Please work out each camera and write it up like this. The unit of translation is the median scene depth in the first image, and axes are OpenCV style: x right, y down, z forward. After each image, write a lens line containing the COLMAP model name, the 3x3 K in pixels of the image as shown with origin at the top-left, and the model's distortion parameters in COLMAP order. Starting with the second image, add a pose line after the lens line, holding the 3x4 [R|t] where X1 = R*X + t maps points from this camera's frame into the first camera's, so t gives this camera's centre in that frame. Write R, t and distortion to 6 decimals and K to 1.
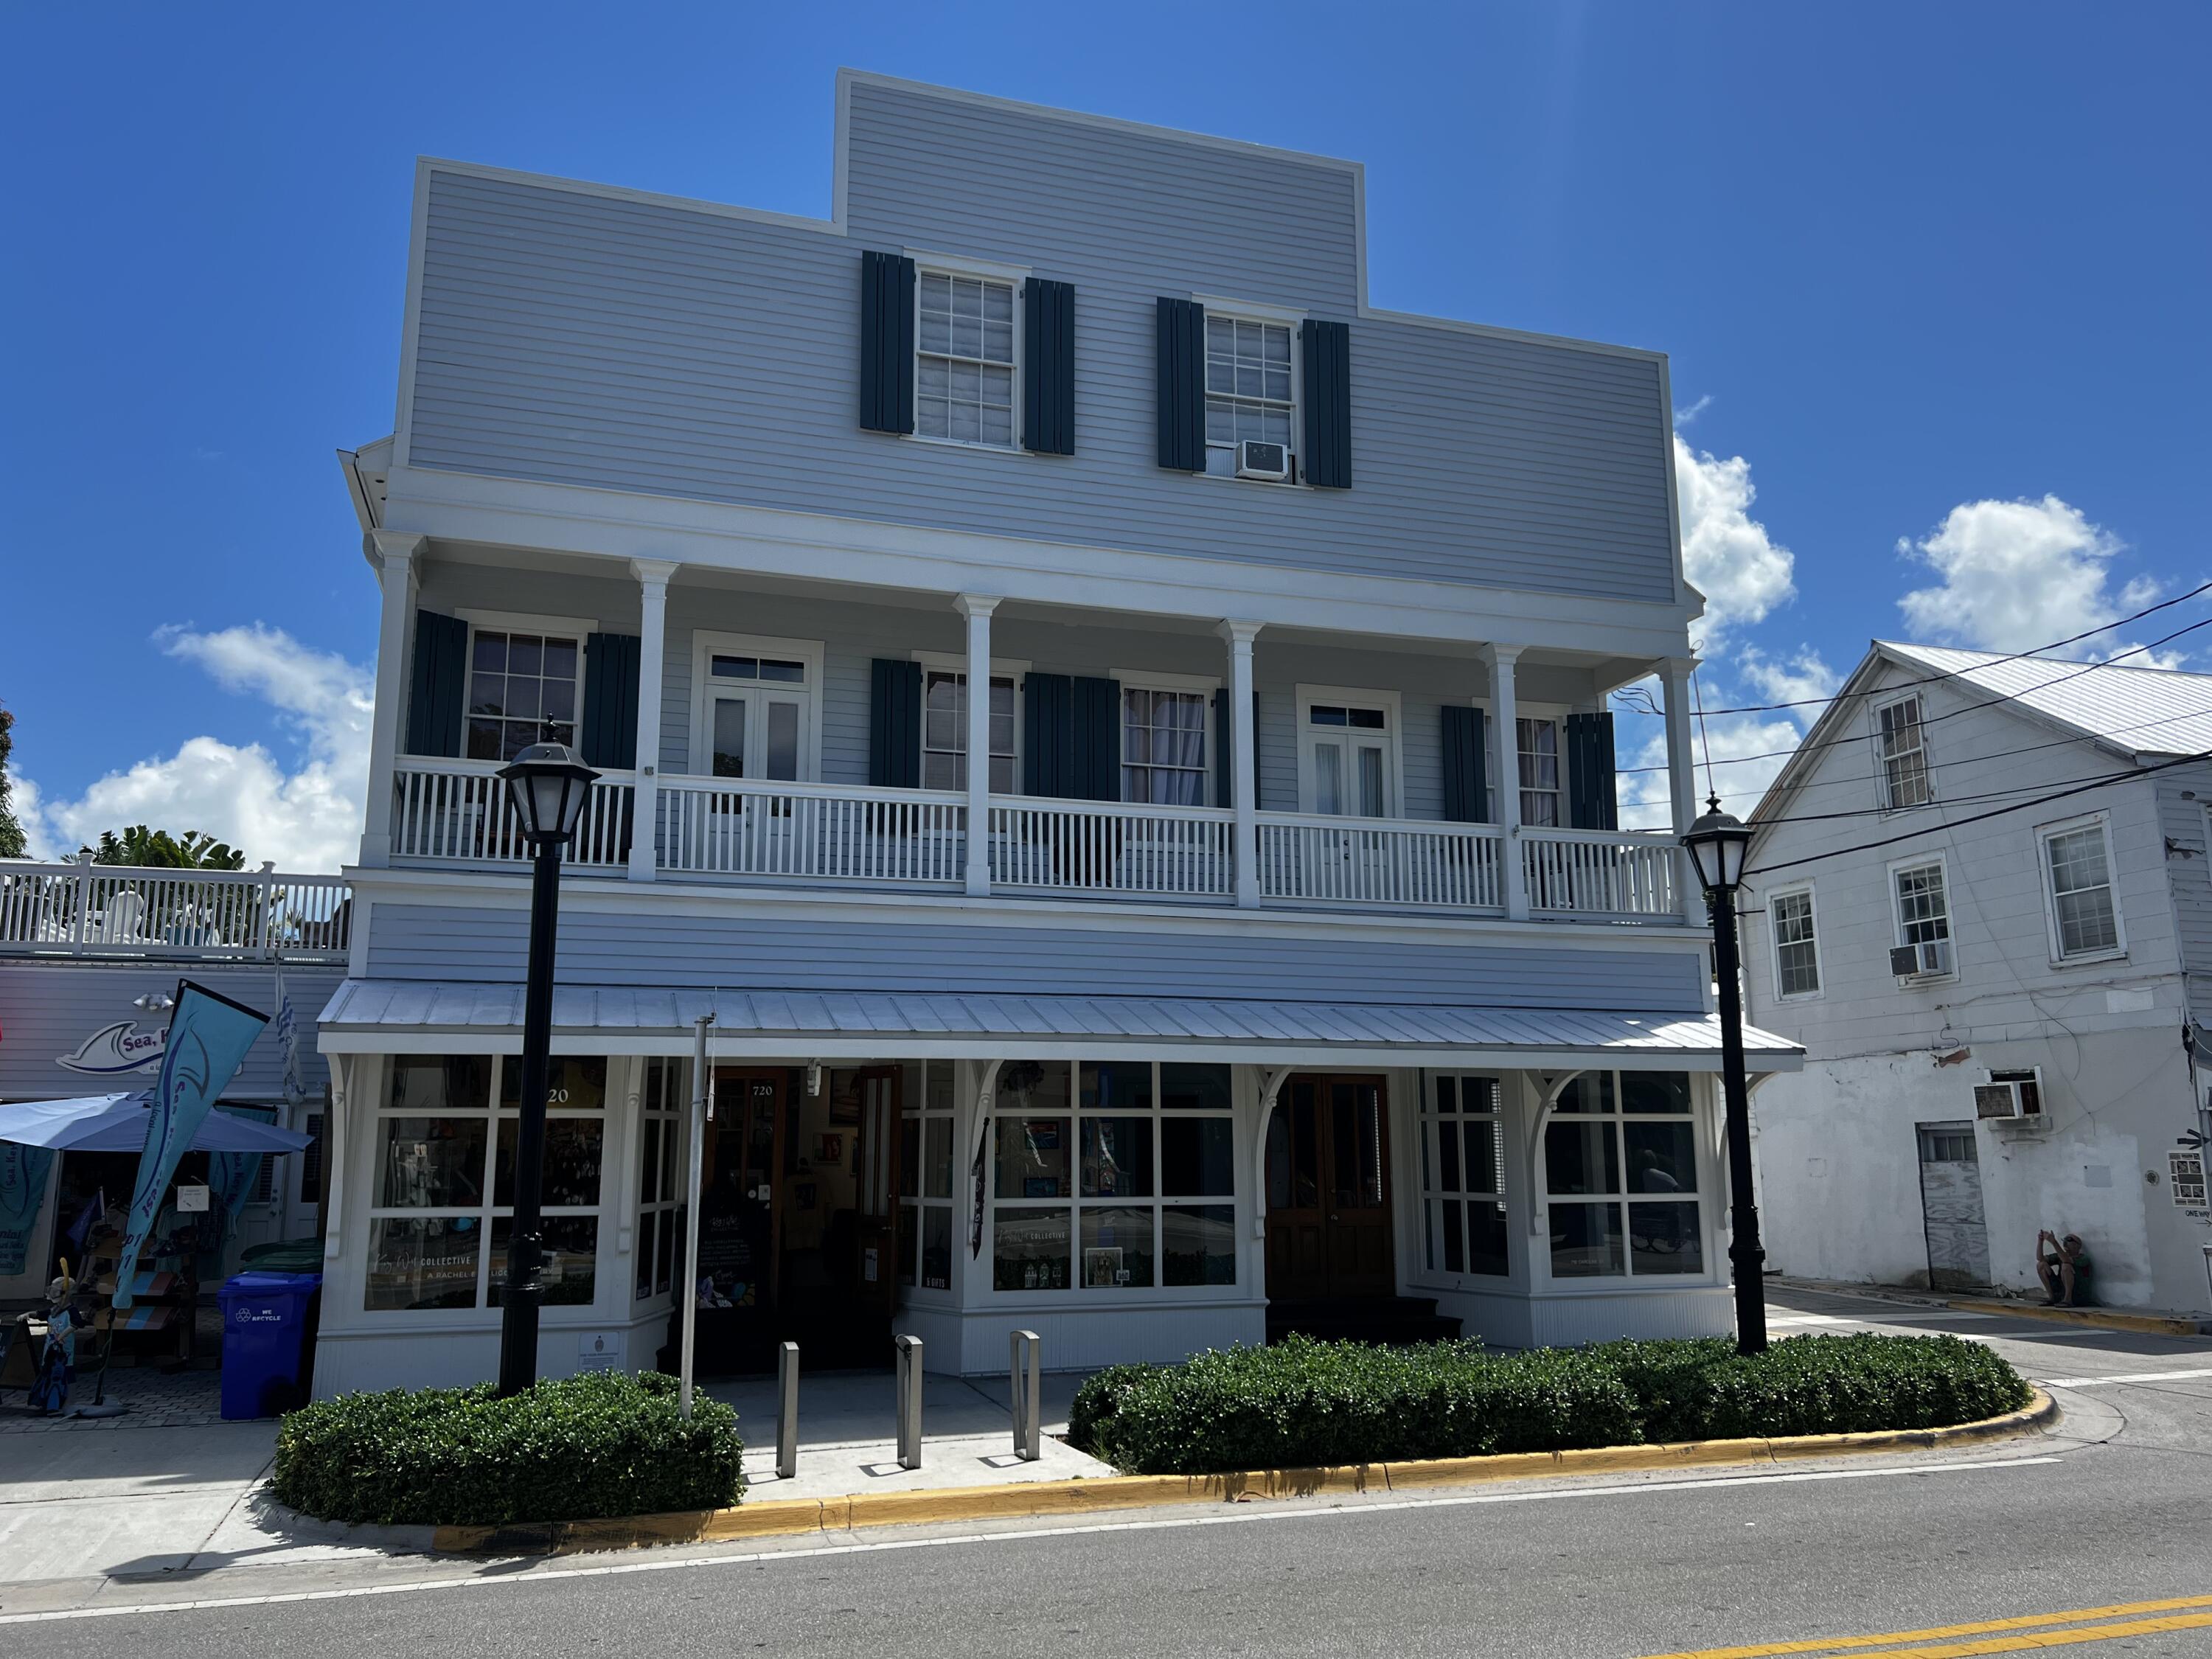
lens RADIAL K [[1671.9, 0, 1097.8], [0, 1671.9, 828.0], [0, 0, 1]] dist [0.062425, -0.072906]
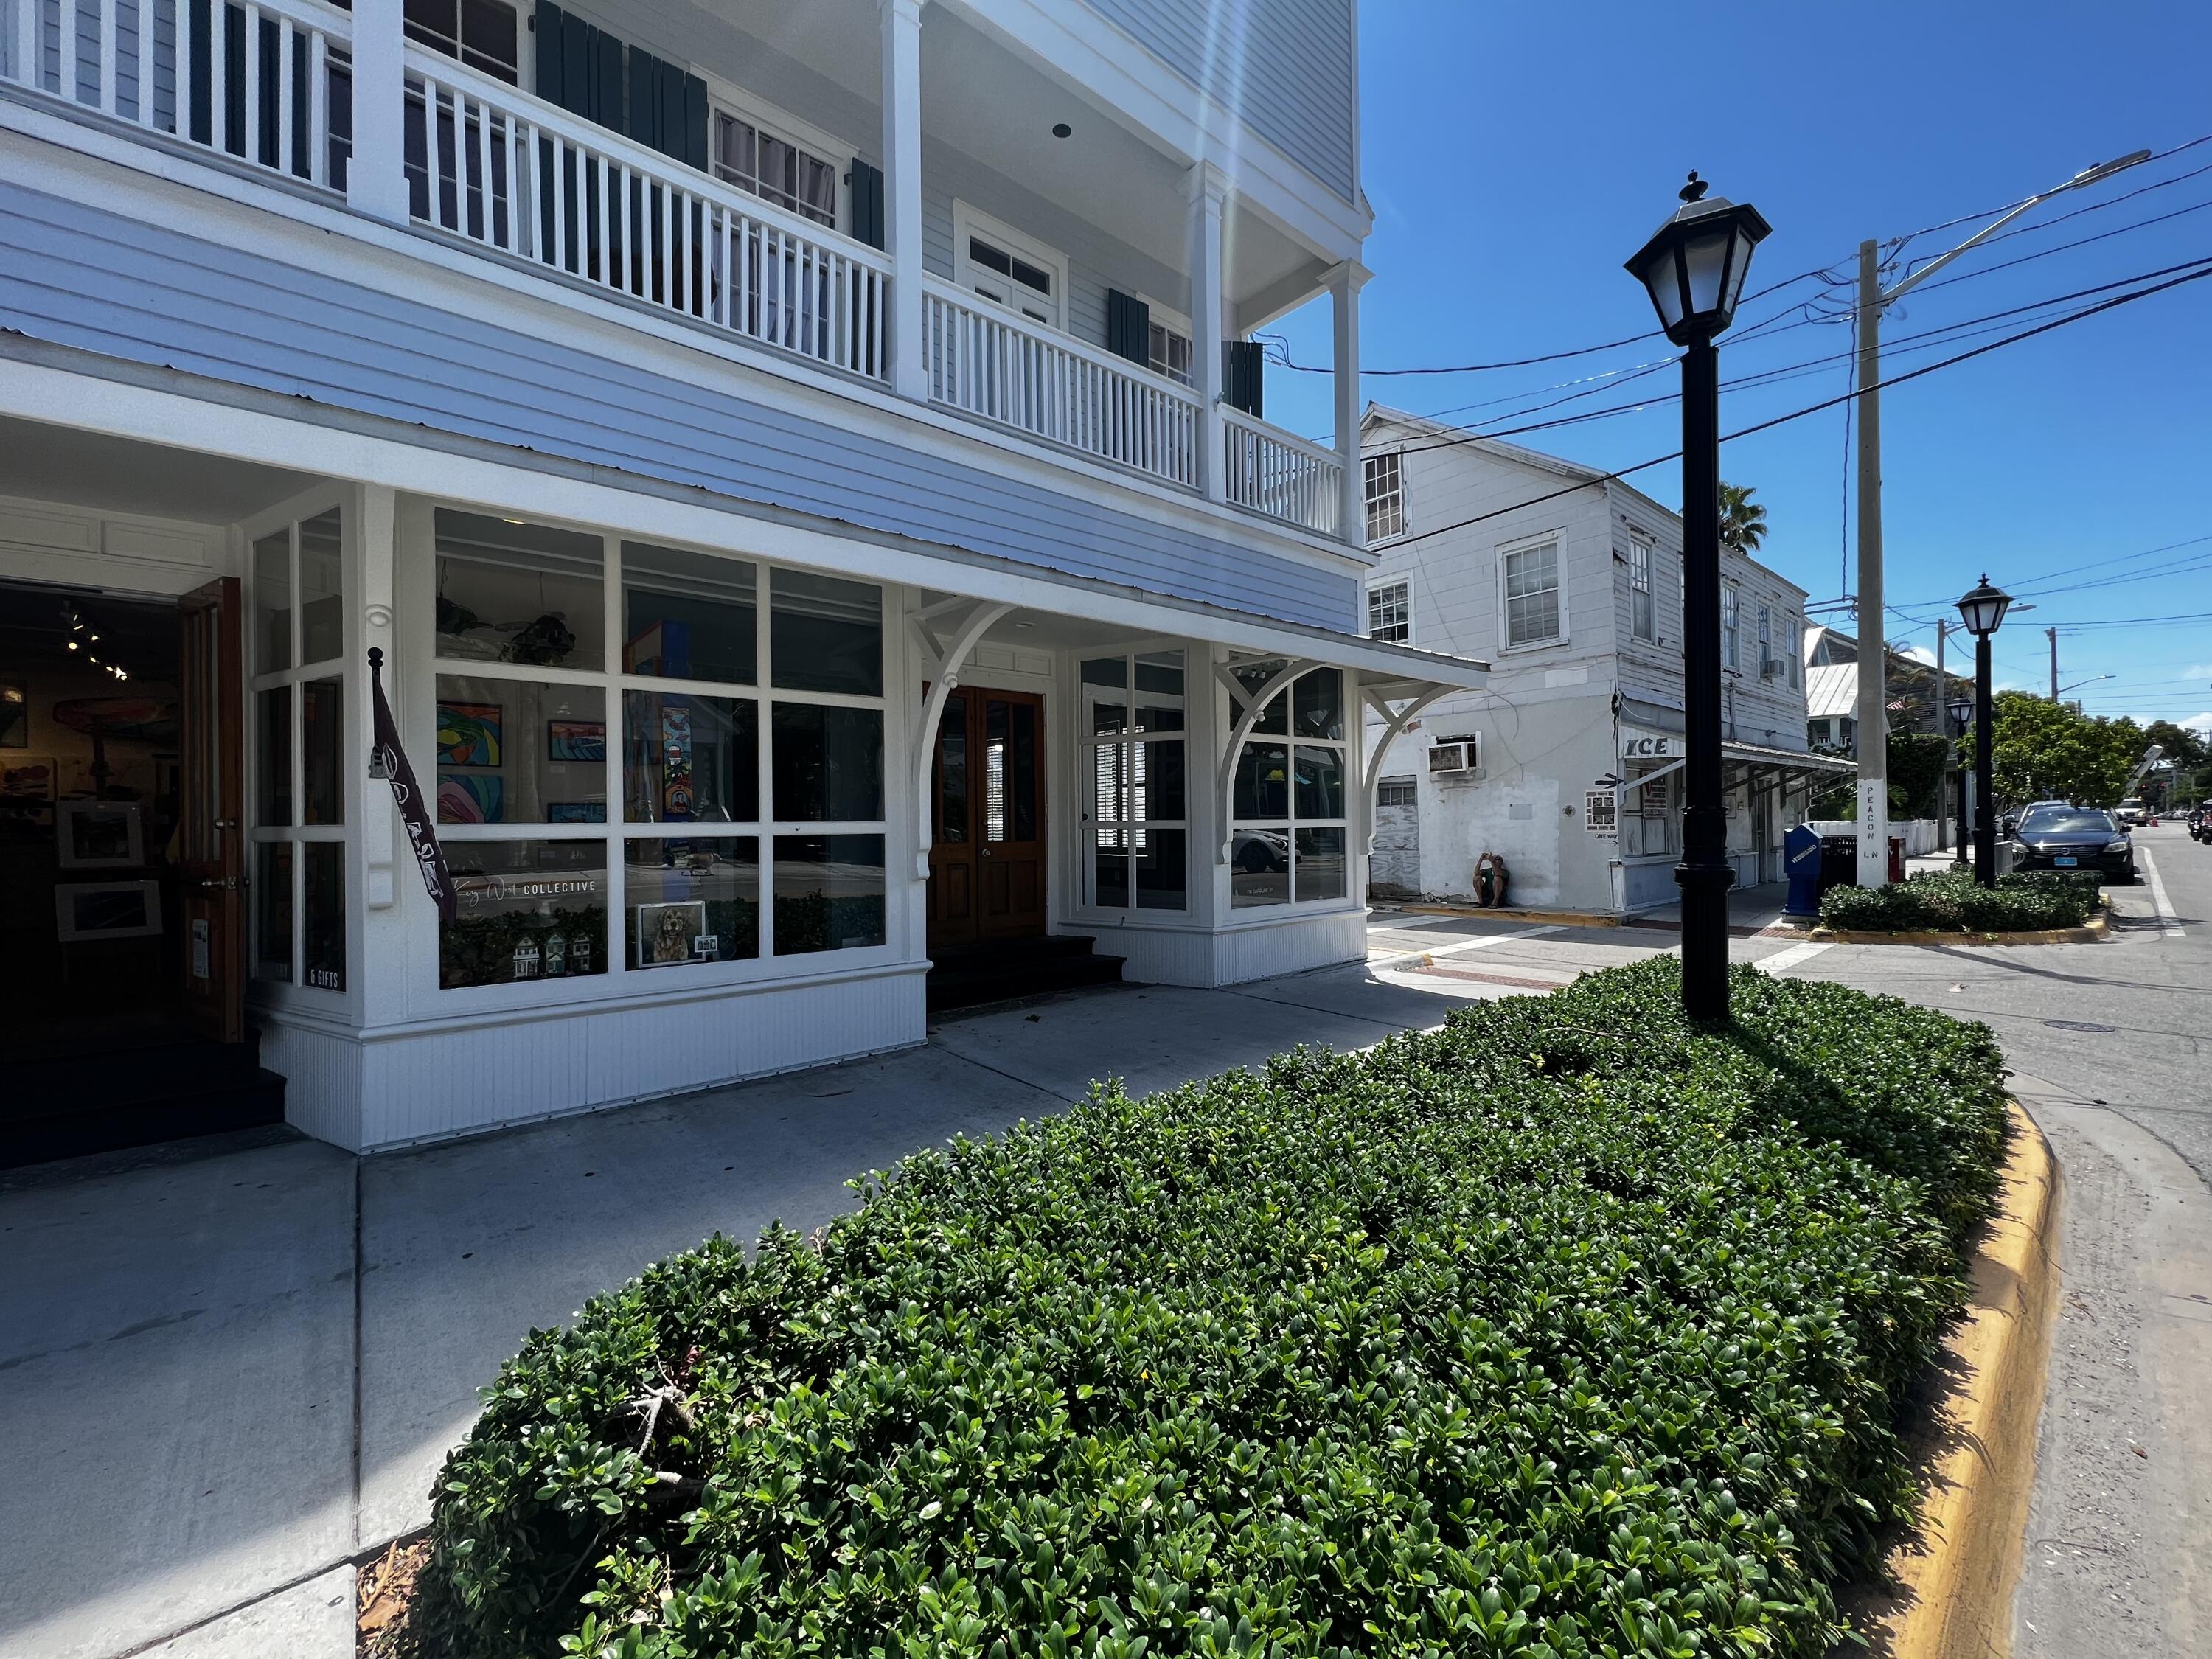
lens RADIAL K [[891.9, 0, 1108.7], [0, 891.9, 821.1], [0, 0, 1]] dist [-0.001800, 0.000707]
pose [[0.919492, -0.005615, 0.393068, 0.021274], [-0.064200, 0.984329, 0.164241, 0.148433], [-0.387830, -0.176253, 0.904723, 0.613315]]
